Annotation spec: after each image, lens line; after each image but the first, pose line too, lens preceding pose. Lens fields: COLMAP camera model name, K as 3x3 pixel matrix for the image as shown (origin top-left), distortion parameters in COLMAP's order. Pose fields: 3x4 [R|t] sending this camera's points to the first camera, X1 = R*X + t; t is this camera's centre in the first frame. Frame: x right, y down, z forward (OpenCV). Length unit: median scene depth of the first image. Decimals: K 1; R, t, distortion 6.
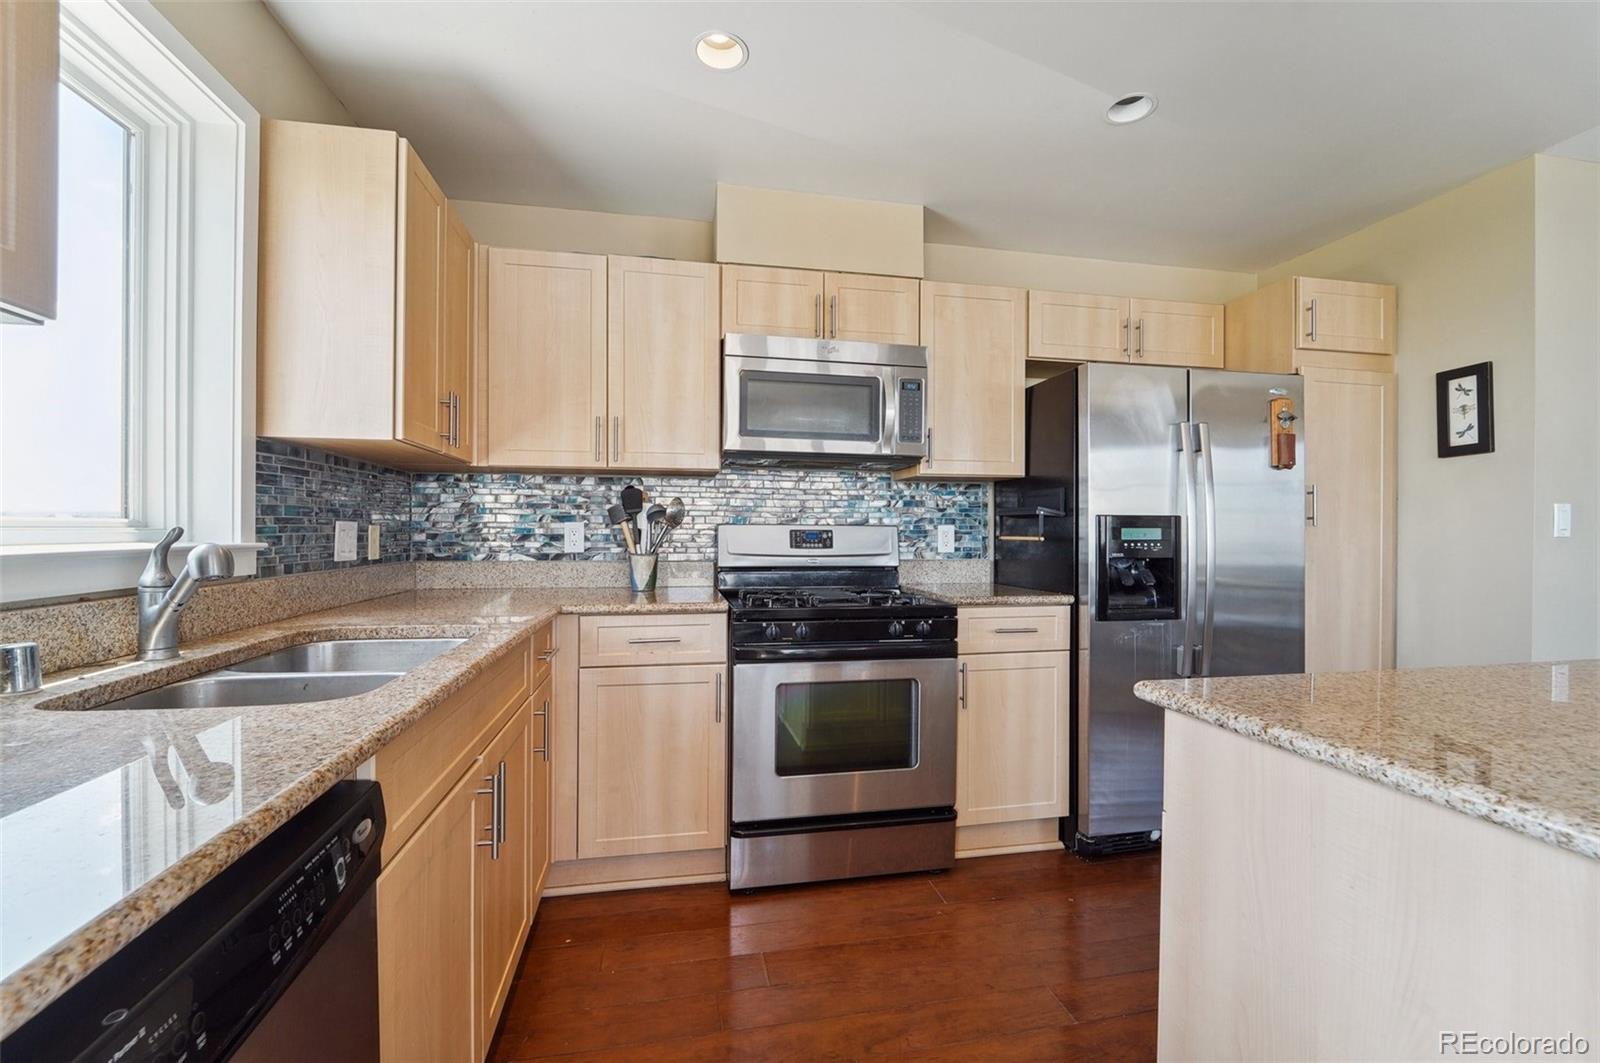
lens RADIAL K [[659.1, 0, 795.4], [0, 659.1, 536.9], [0, 0, 1]] dist [-0.017301, 0.002225]
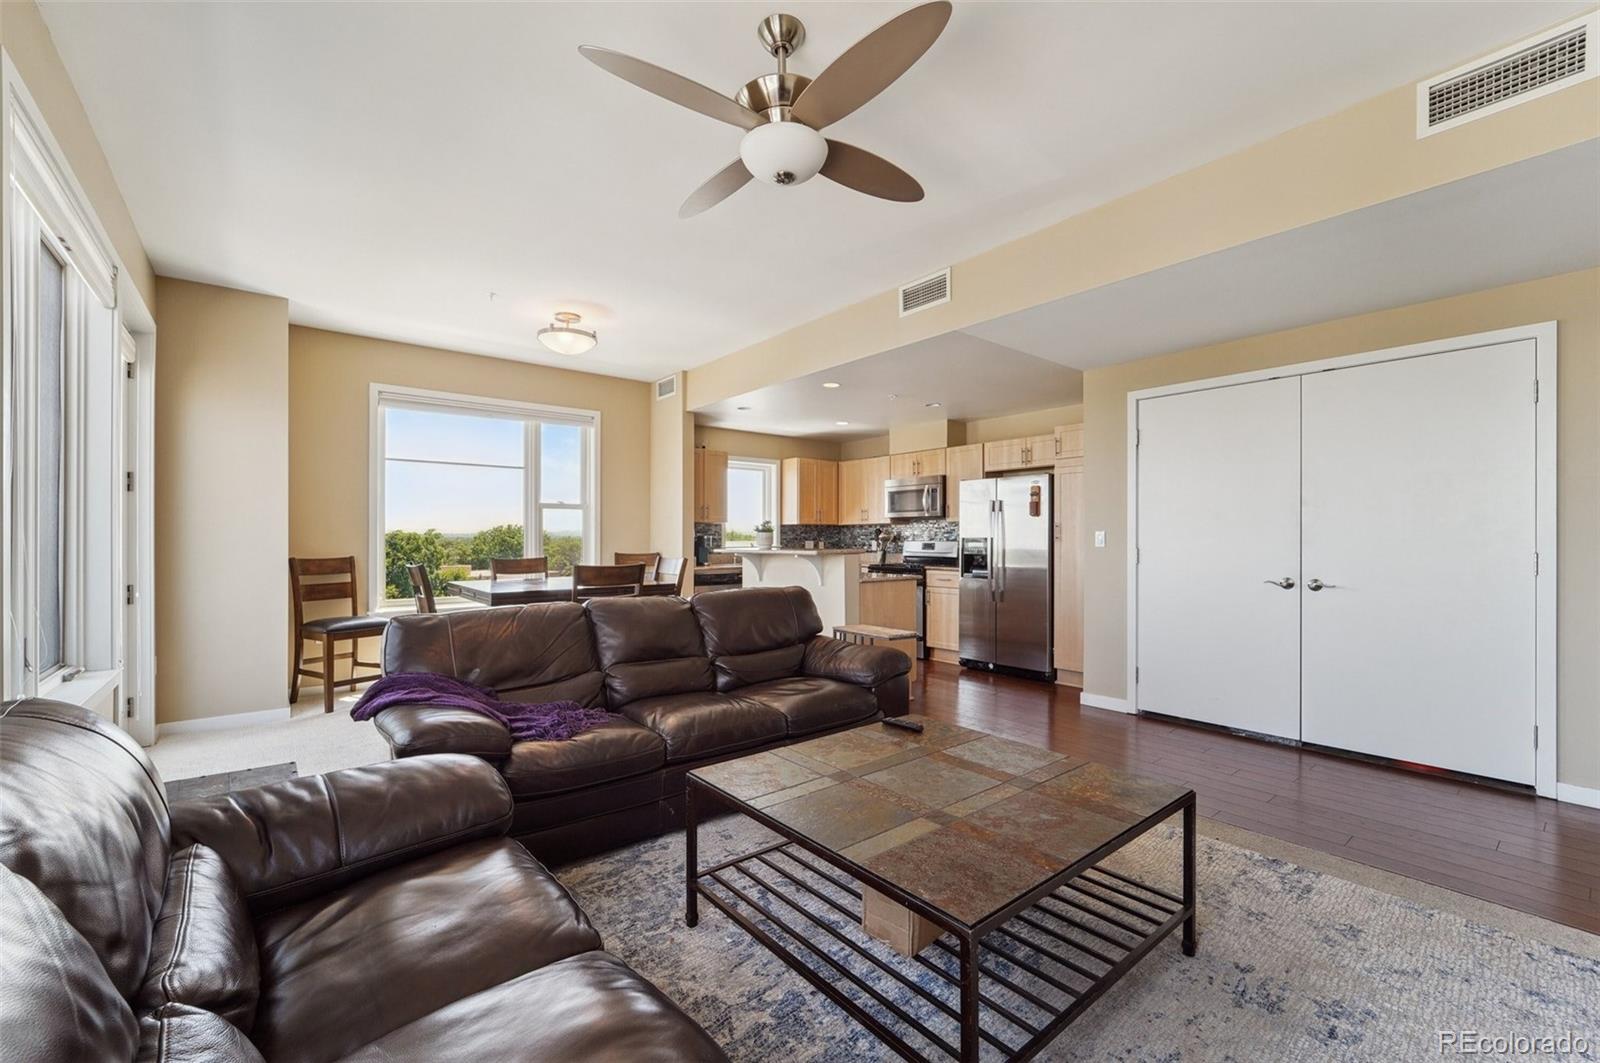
lens RADIAL K [[659.1, 0, 807.9], [0, 659.1, 539.4], [0, 0, 1]] dist [-0.017301, 0.002225]
pose [[0.474681, -0.003298, -0.880152, 2.364735], [-0.005425, 0.999963, -0.006673, -0.005689], [0.880141, 0.007942, 0.474646, -0.773391]]
